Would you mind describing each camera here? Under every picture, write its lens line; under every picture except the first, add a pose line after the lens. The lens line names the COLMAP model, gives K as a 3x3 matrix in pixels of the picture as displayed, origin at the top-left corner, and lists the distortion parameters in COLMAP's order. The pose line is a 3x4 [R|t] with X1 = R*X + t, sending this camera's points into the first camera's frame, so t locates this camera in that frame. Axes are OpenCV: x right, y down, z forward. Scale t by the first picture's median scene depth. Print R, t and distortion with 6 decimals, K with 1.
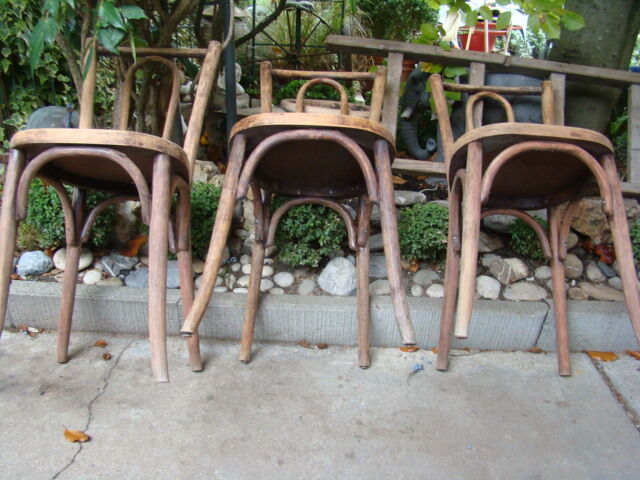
lens RADIAL K [[594.6, 0, 320.5], [0, 594.6, 241.0], [0, 0, 1]] dist [-0.132076, 0.000000]
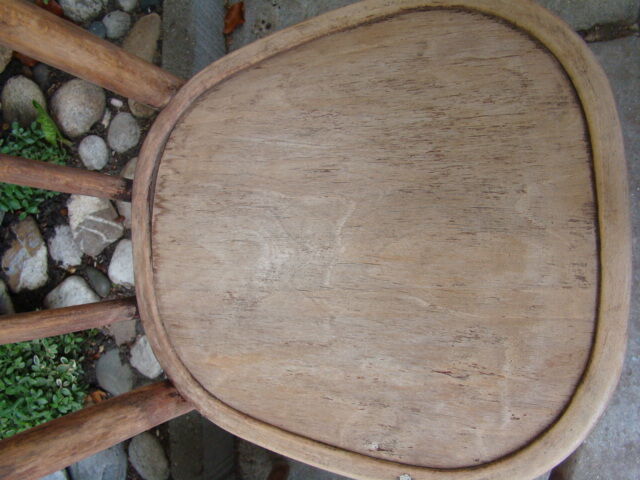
lens RADIAL K [[594.6, 0, 324.0], [0, 594.6, 261.4], [0, 0, 1]] dist [-0.132076, 0.000000]
pose [[-0.061783, -0.997849, 0.021927, 0.268907], [0.715507, -0.028963, 0.698005, -0.181004], [-0.695868, 0.058814, 0.715758, 0.491267]]
